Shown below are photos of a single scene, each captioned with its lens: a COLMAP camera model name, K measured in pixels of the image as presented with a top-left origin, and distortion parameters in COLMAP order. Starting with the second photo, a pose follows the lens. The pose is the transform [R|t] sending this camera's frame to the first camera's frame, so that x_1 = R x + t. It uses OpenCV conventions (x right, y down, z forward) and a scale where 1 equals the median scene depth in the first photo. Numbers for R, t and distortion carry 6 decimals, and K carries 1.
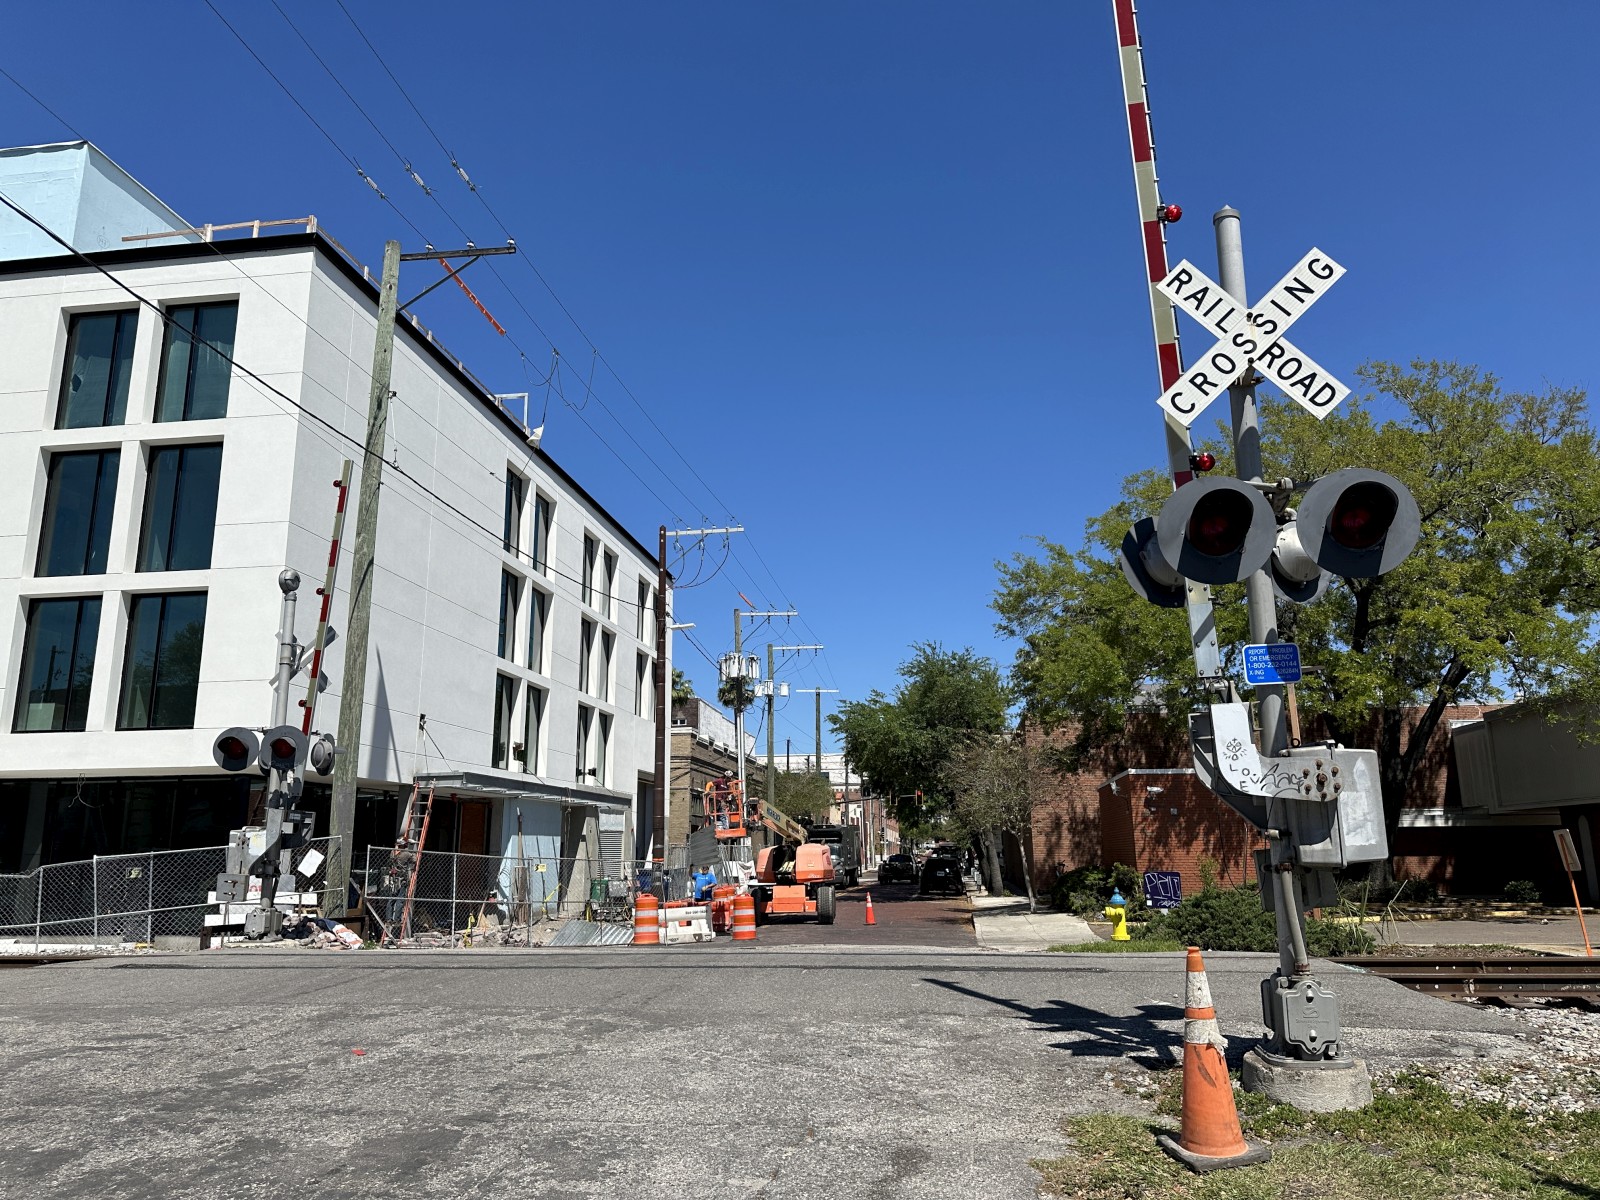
lens RADIAL K [[1126.7, 0, 793.8], [0, 1126.7, 606.5], [0, 0, 1]] dist [0.084401, -0.108702]
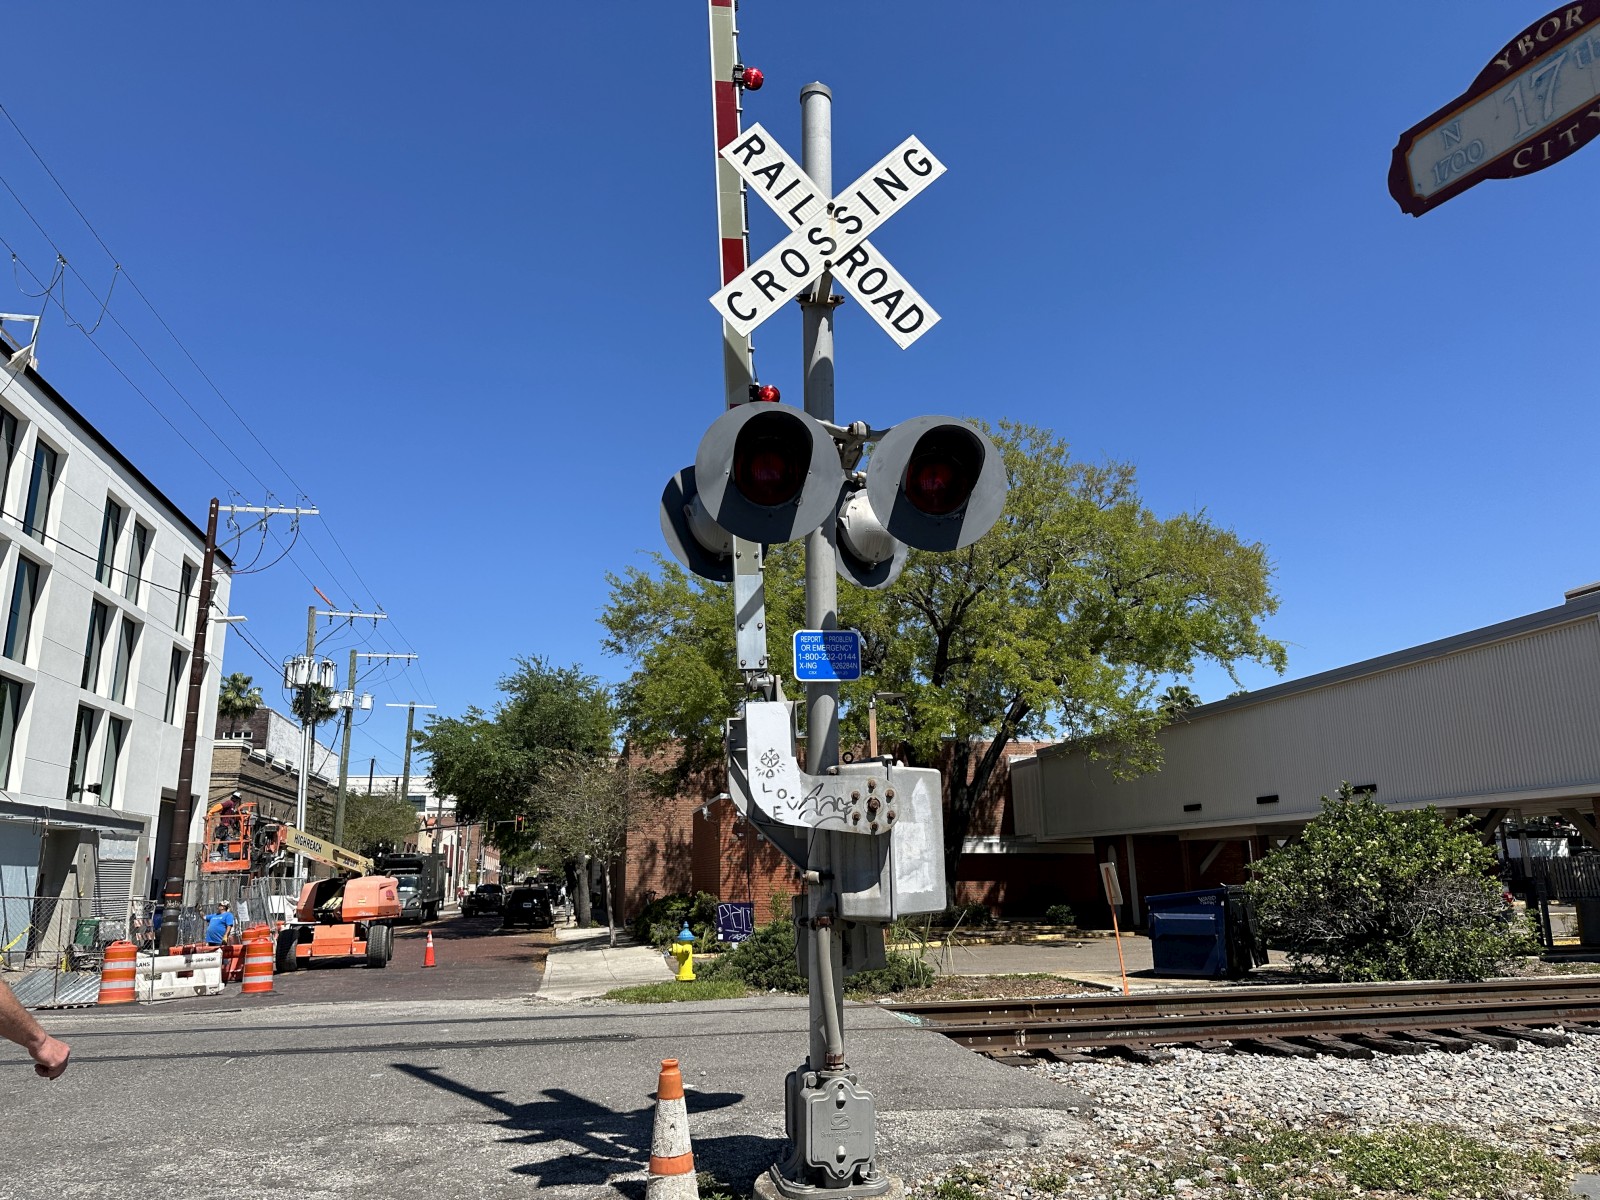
lens RADIAL K [[1126.7, 0, 797.2], [0, 1126.7, 607.9], [0, 0, 1]] dist [0.084401, -0.108702]
pose [[0.943606, 0.073614, 0.322781, 0.038768], [-0.067210, 0.997258, -0.030957, 0.011159], [-0.324175, 0.007517, 0.945967, 0.072684]]
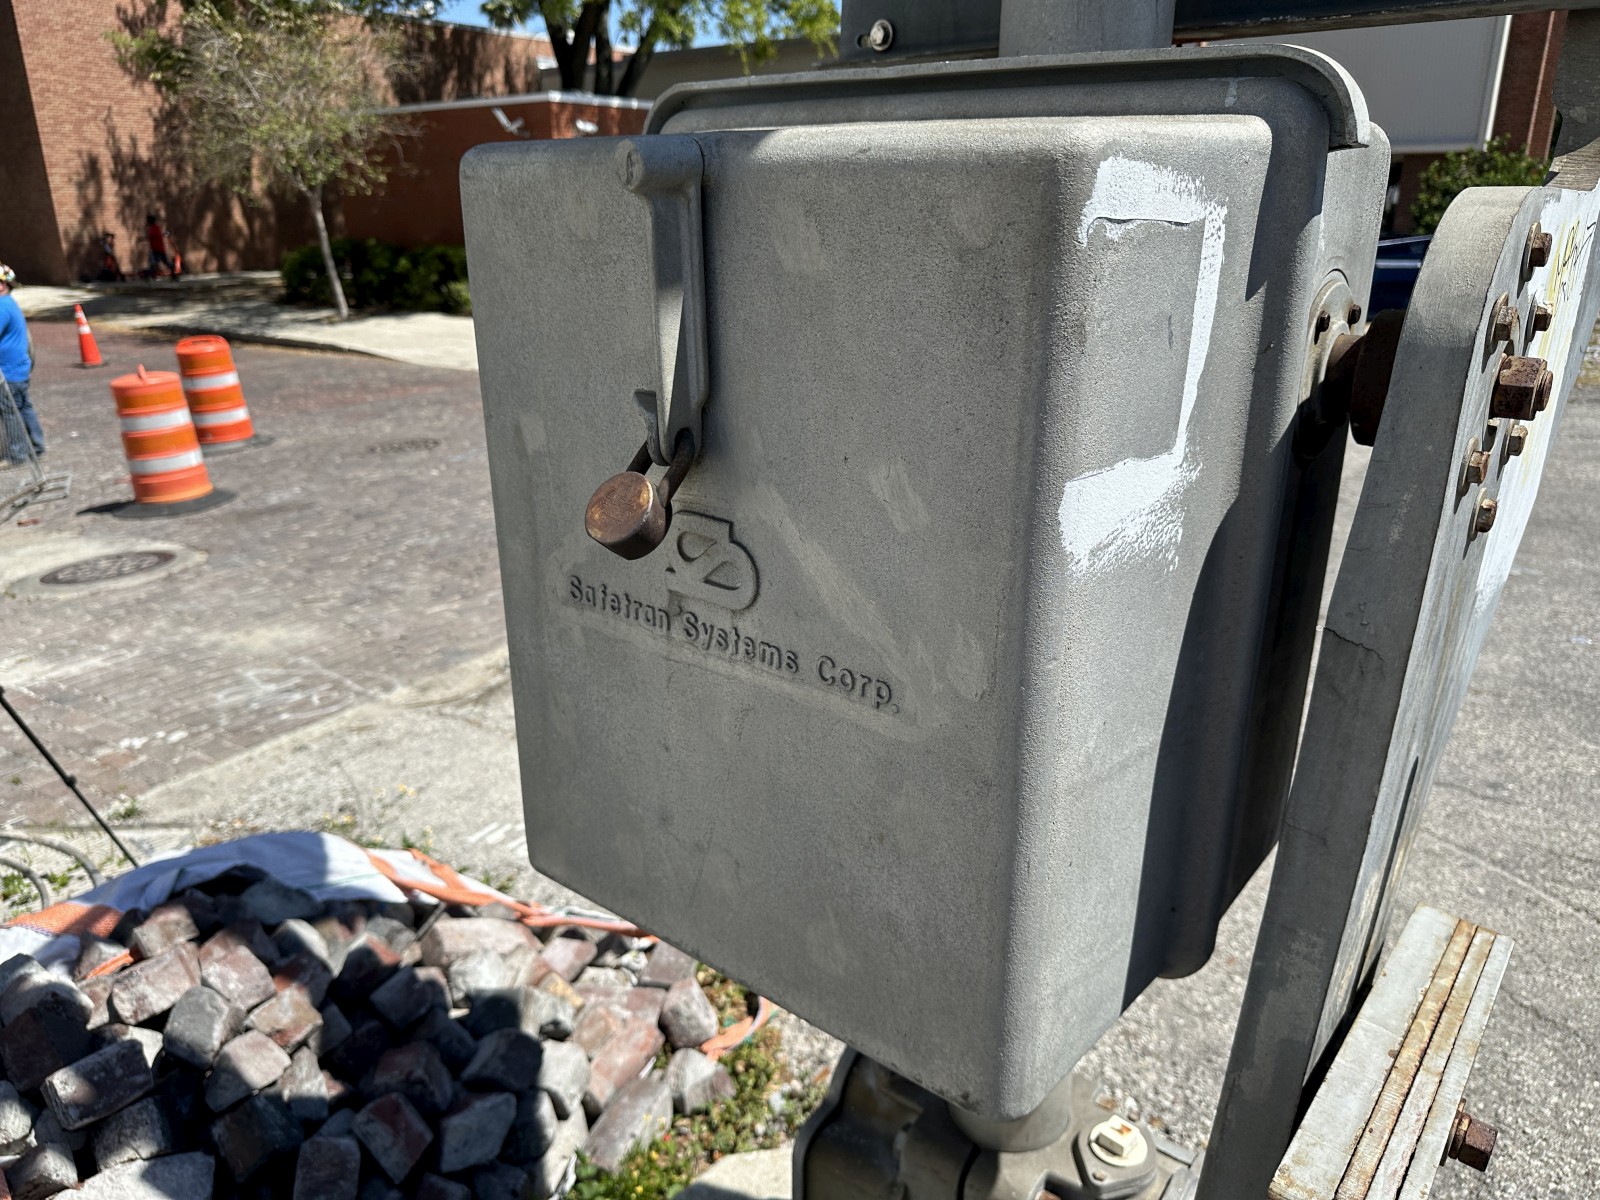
lens RADIAL K [[1126.7, 0, 814.9], [0, 1126.7, 605.9], [0, 0, 1]] dist [0.084401, -0.108702]
pose [[0.478258, -0.282974, 0.831381, -0.320747], [-0.193286, 0.889539, 0.413958, 0.127464], [-0.856685, -0.358673, 0.370735, 0.628493]]
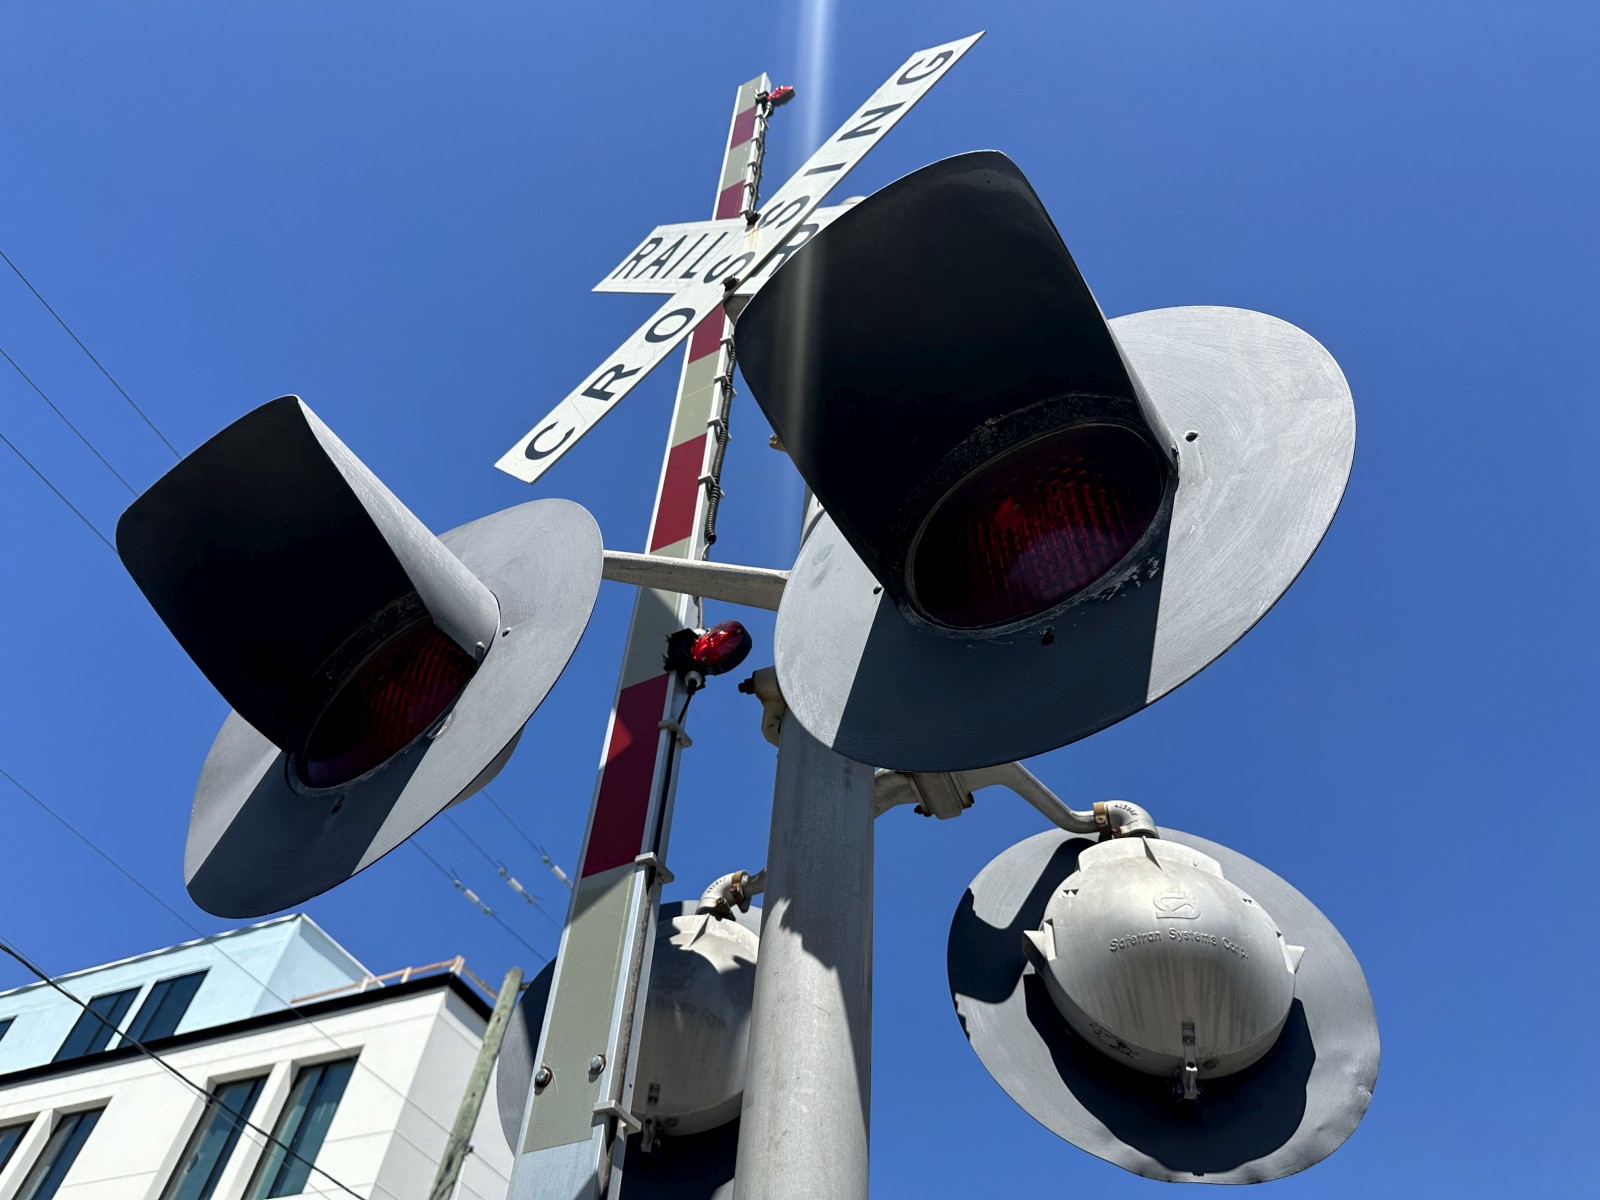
lens RADIAL K [[1126.7, 0, 800.1], [0, 1126.7, 625.7], [0, 0, 1]] dist [0.084401, -0.108702]
pose [[0.951713, -0.170318, -0.255411, 0.124896], [-0.023975, 0.788206, -0.614944, 0.013191], [0.306052, 0.591374, 0.746062, 0.215620]]
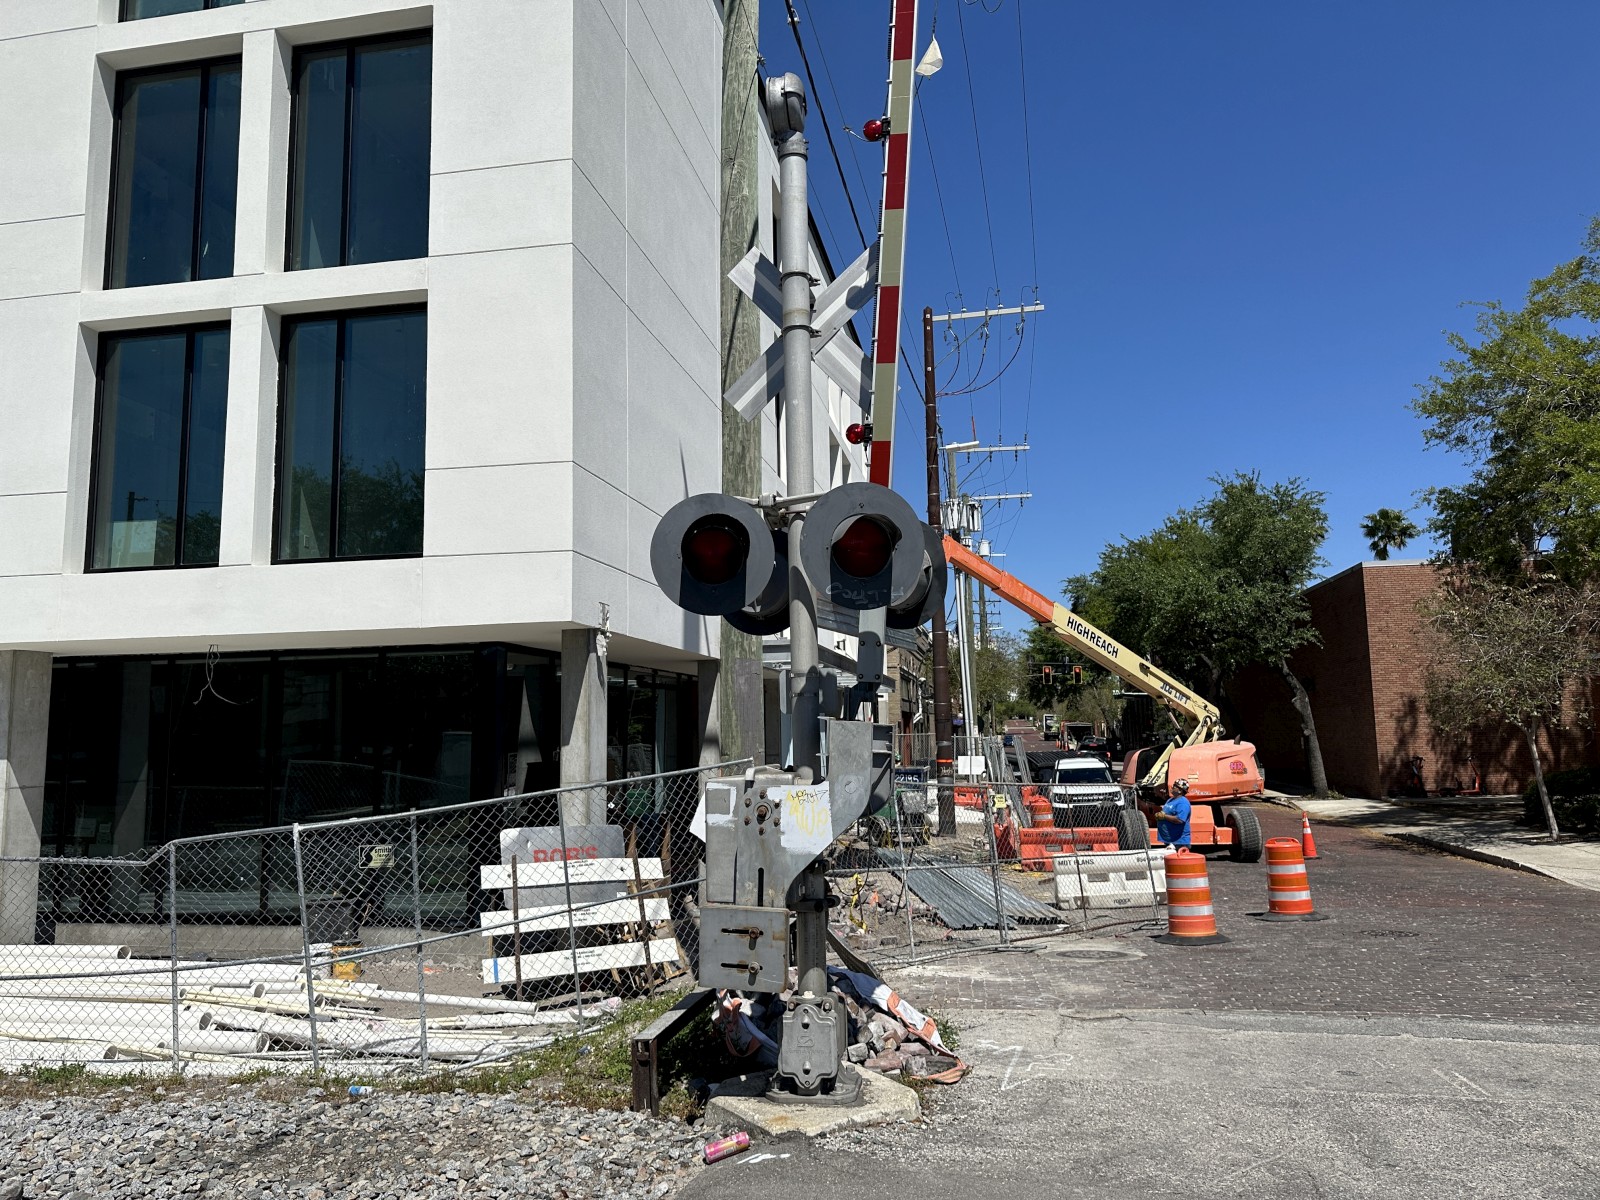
lens RADIAL K [[1126.7, 0, 793.3], [0, 1126.7, 591.4], [0, 0, 1]] dist [0.084401, -0.108702]
pose [[0.998814, -0.015190, -0.046269, -0.278141], [0.019391, 0.995594, 0.091739, 0.066026], [0.044672, -0.092527, 0.994708, 0.408665]]
